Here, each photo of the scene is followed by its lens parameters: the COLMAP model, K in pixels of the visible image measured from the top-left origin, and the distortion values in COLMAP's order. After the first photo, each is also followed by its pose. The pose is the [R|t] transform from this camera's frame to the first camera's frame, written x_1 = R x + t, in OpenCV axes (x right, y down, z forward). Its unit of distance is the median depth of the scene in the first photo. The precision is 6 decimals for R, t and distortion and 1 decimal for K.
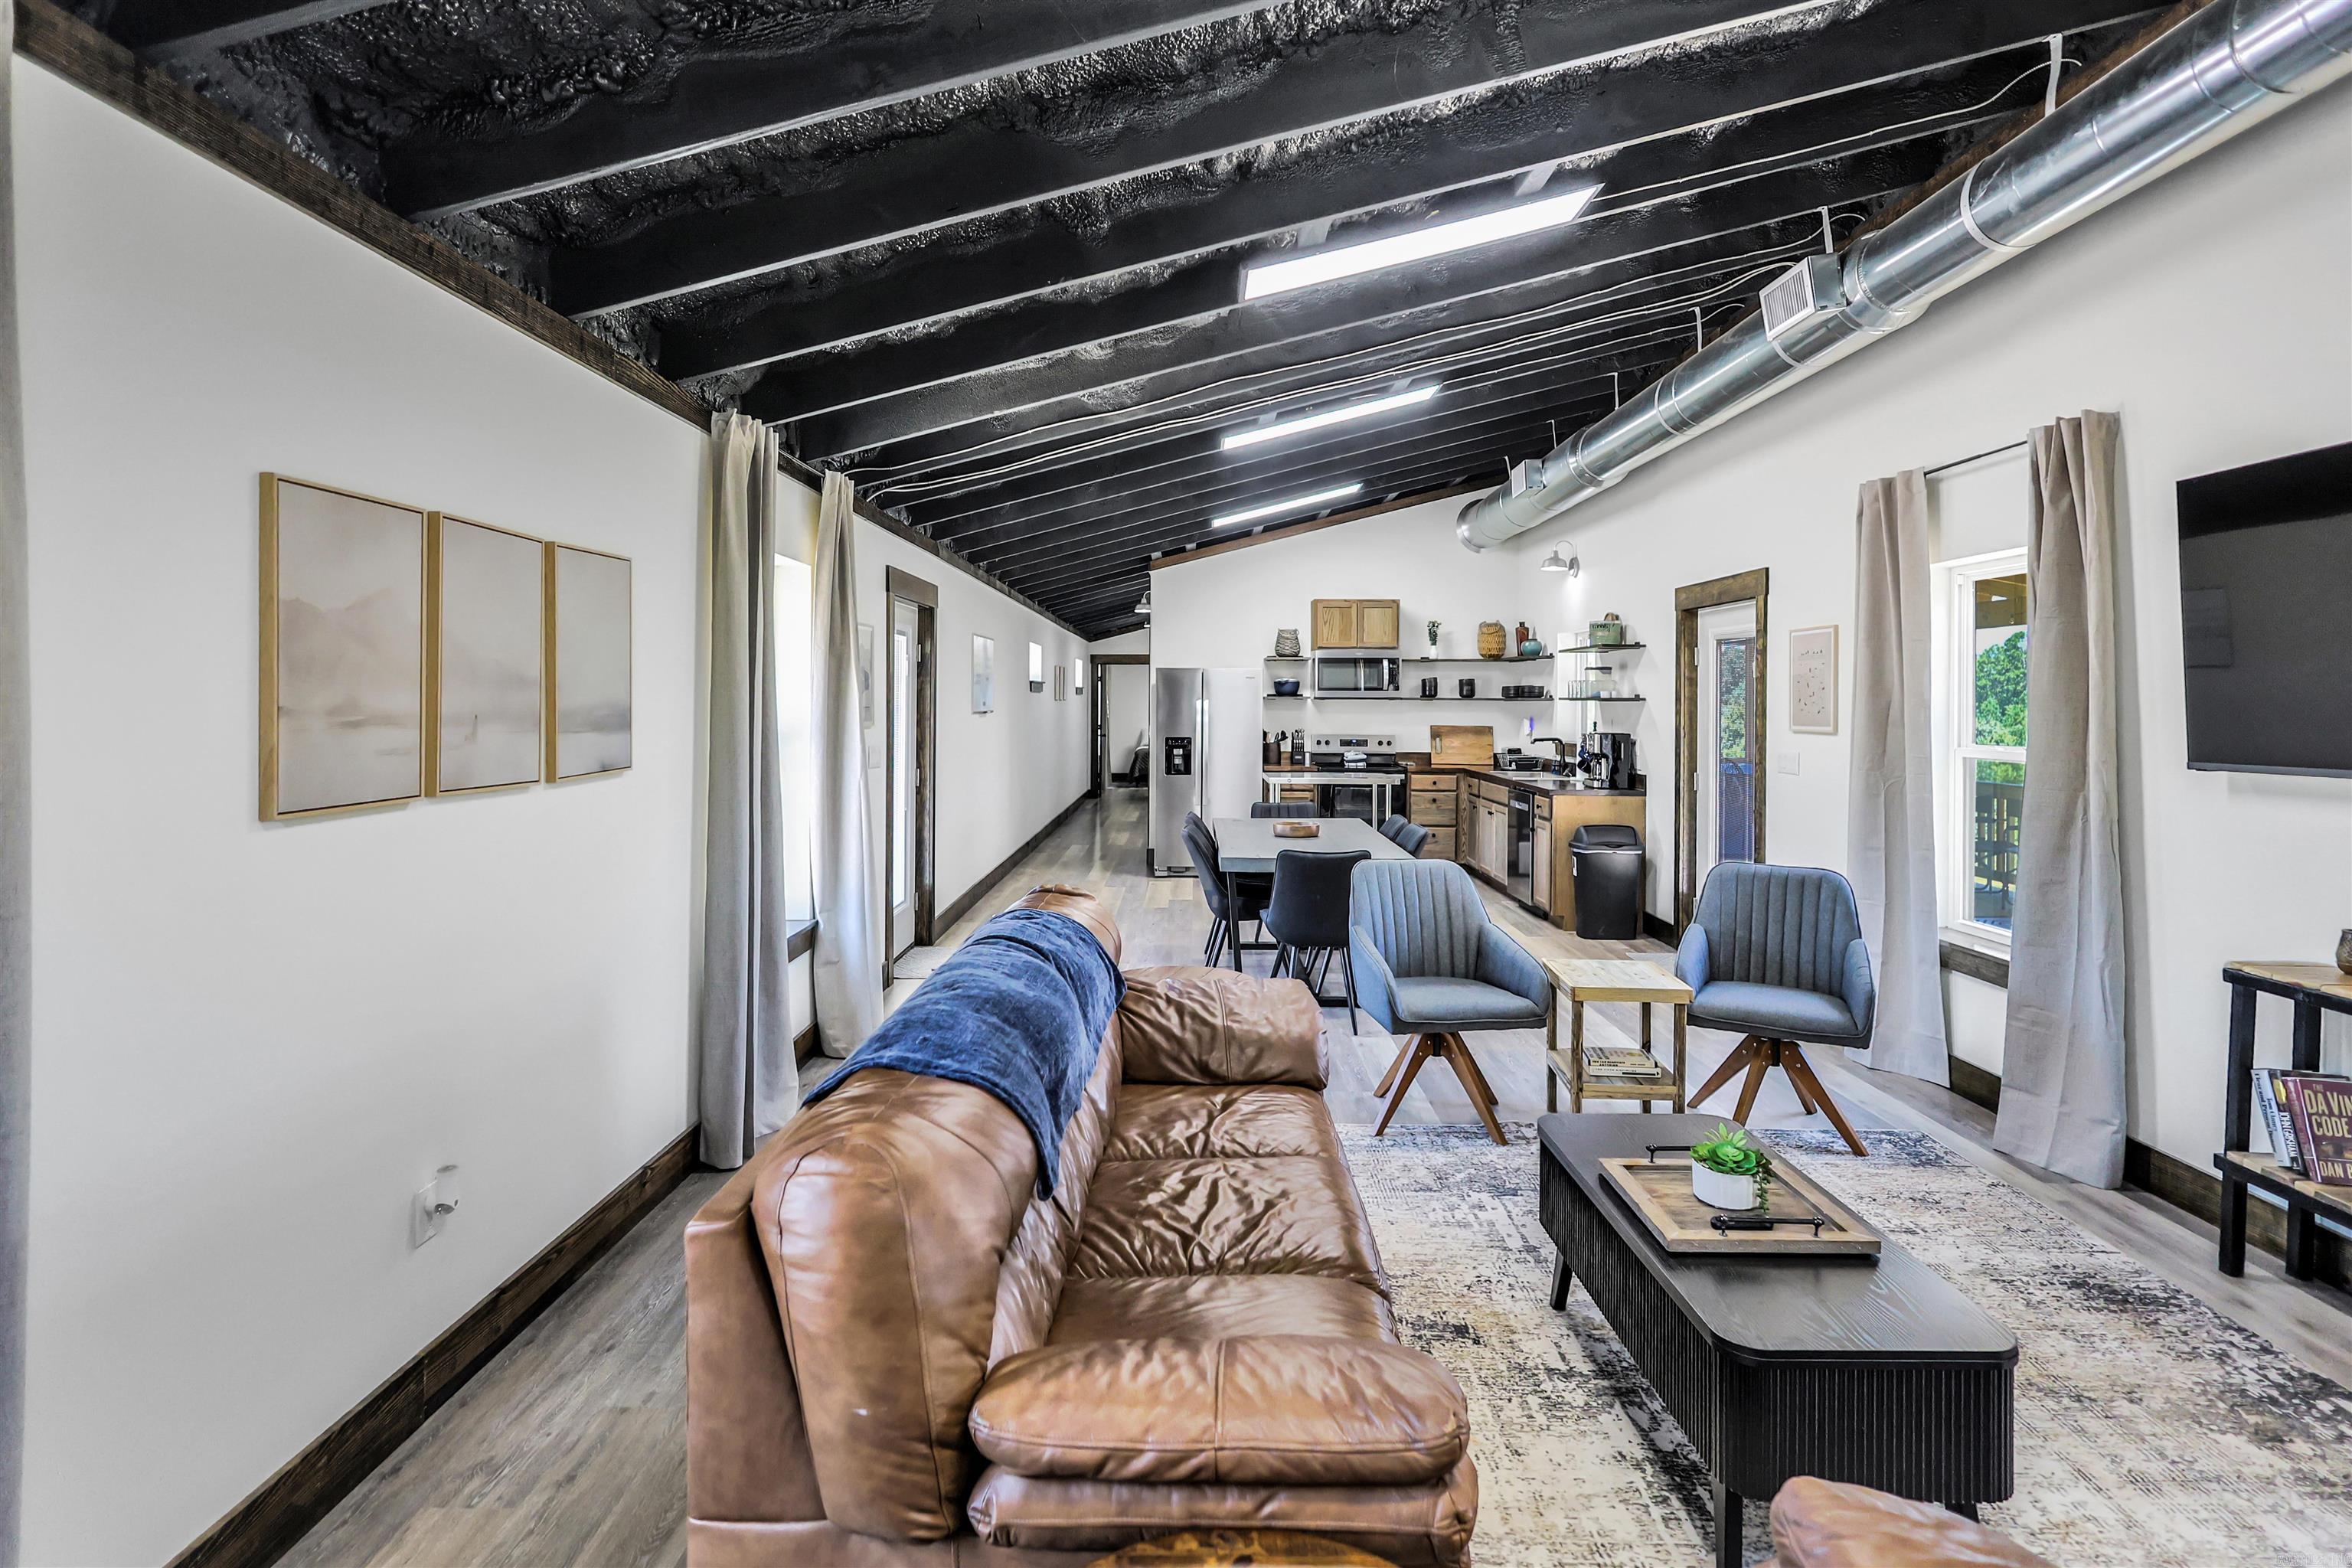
lens RADIAL K [[1200.3, 0, 1146.4], [0, 1200.3, 699.3], [0, 0, 1]] dist [0.001247, 0.002176]
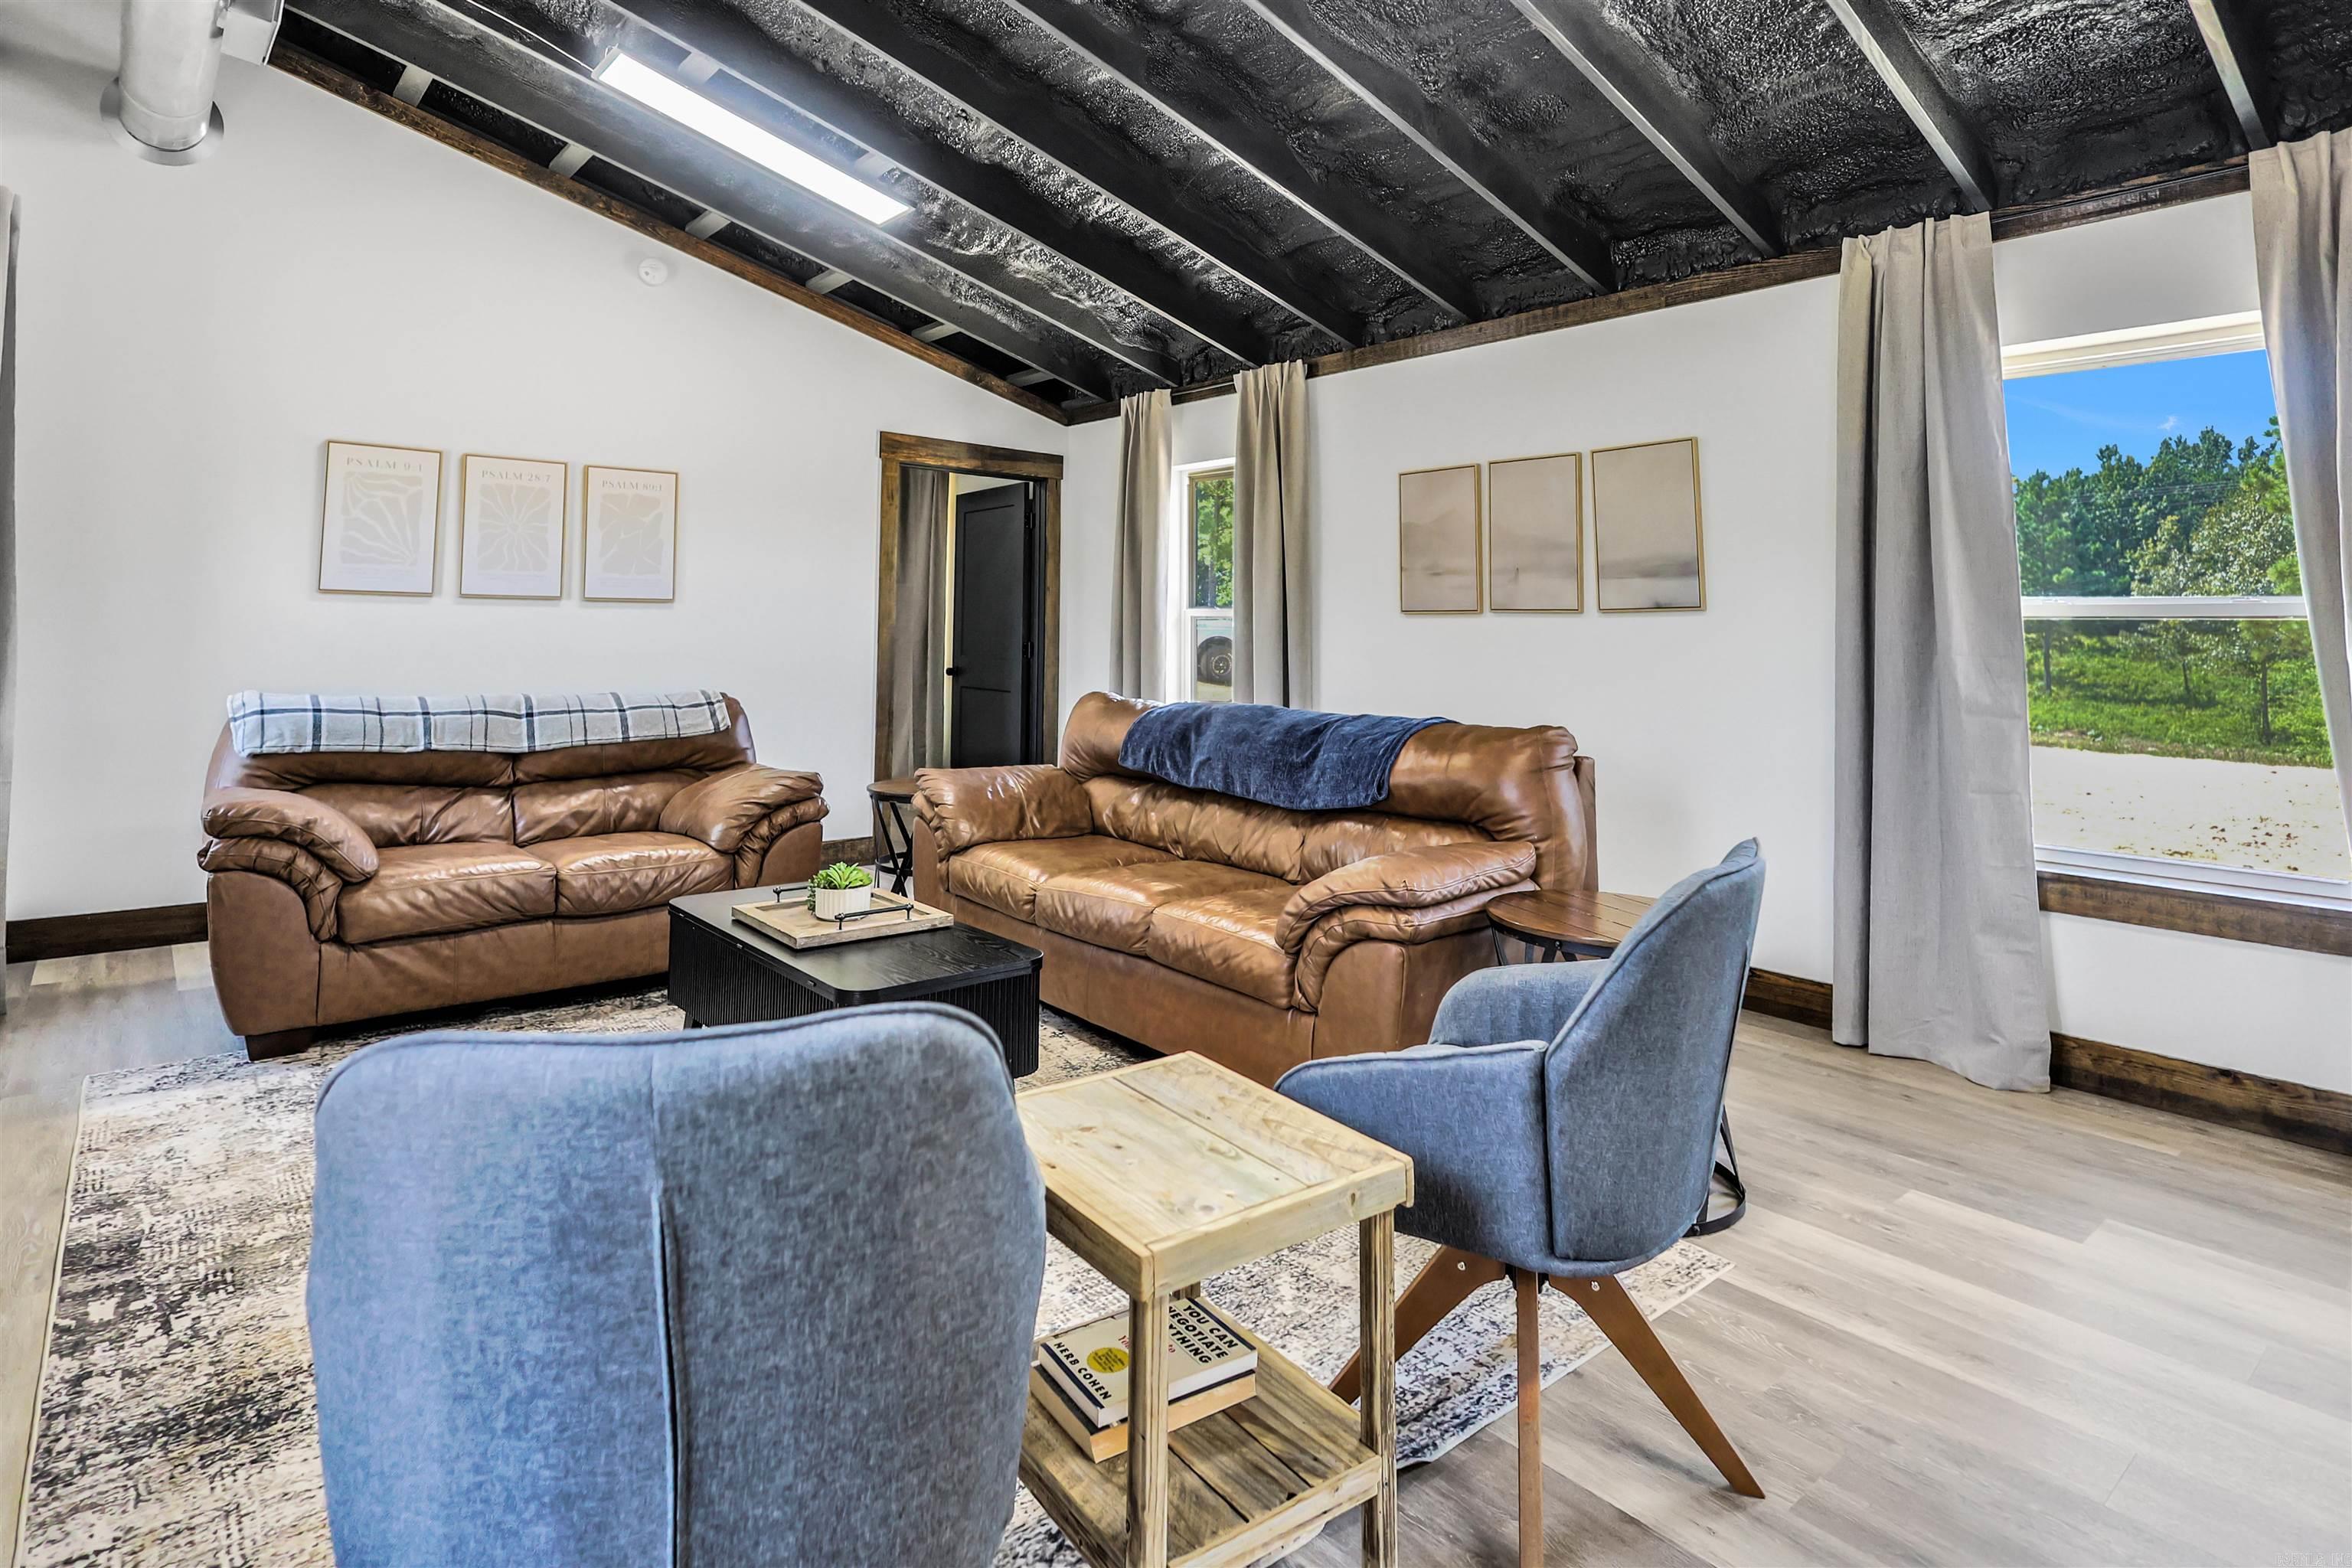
lens RADIAL K [[1200.3, 0, 1186.6], [0, 1200.3, 570.7], [0, 0, 1]] dist [0.001247, 0.002176]
pose [[-0.729209, -0.053559, -0.682192, 0.601217], [-0.019140, 0.998139, -0.057905, 0.077901], [0.684024, -0.029168, -0.728876, 1.193560]]
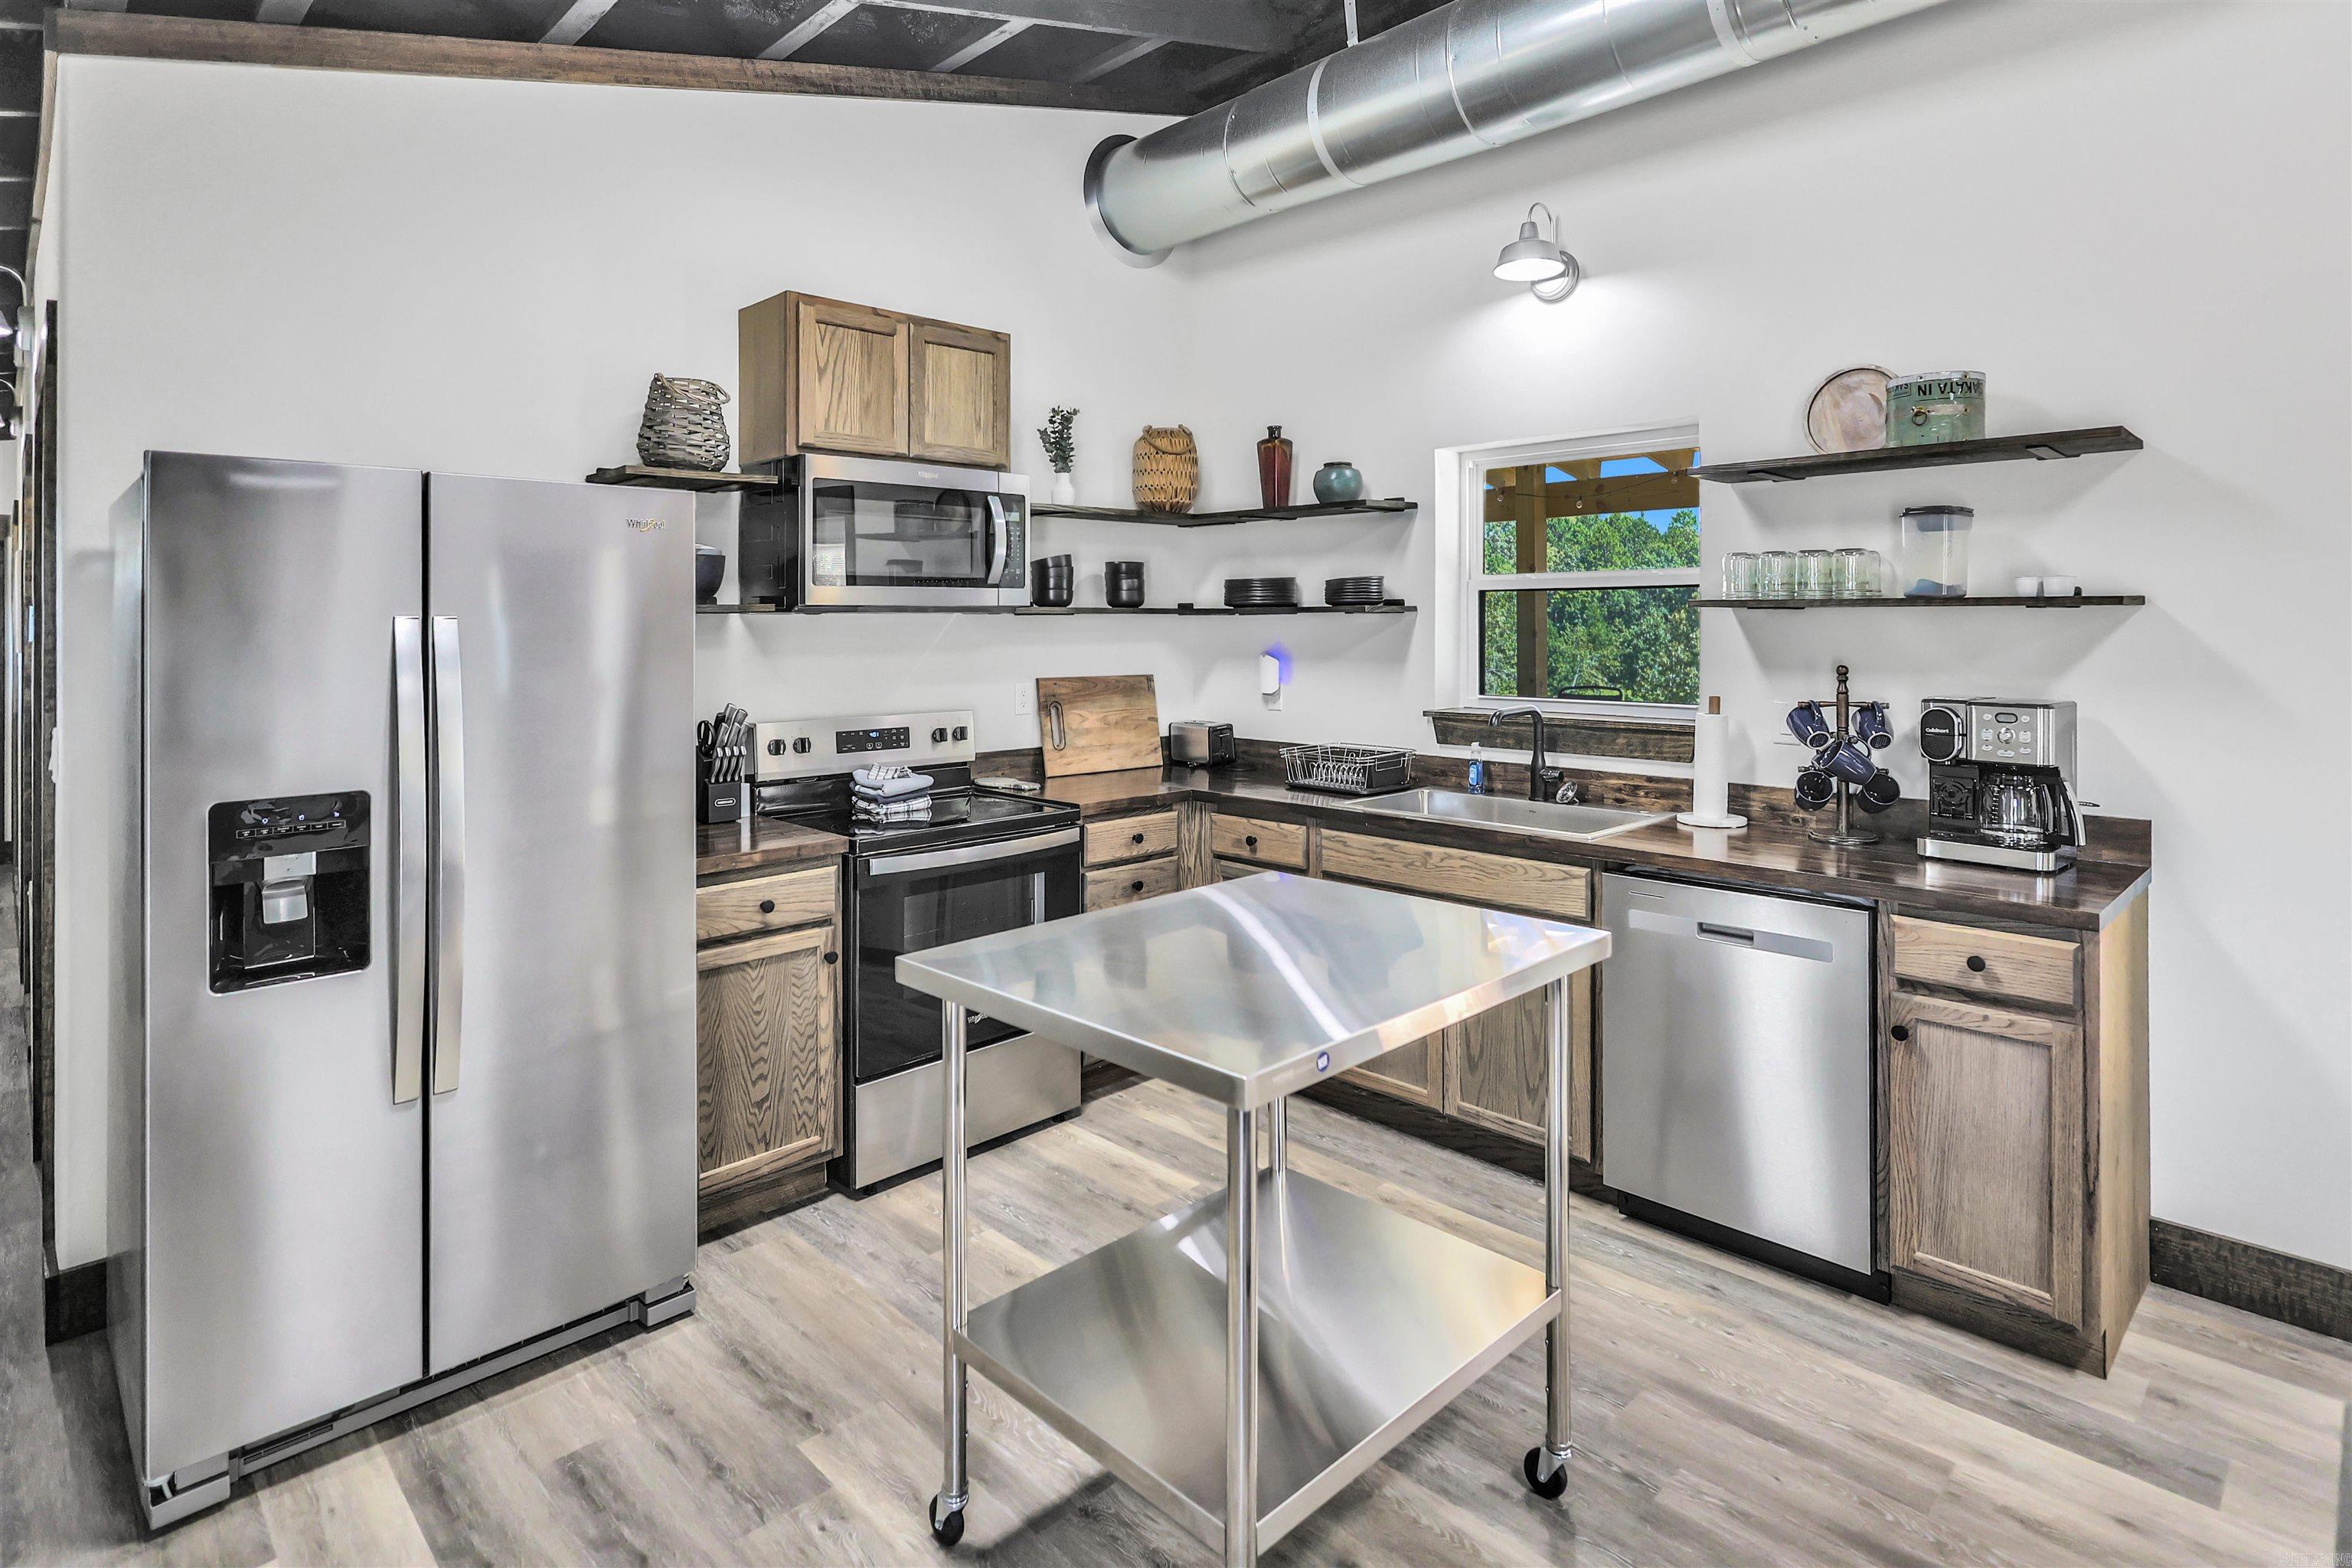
lens RADIAL K [[1200.3, 0, 1172.7], [0, 1200.3, 620.9], [0, 0, 1]] dist [0.001247, 0.002176]
pose [[0.690253, -0.007474, 0.723529, -0.039787], [0.007202, 0.999968, 0.003460, 0.004557], [-0.723532, 0.002822, 0.690285, 1.696990]]
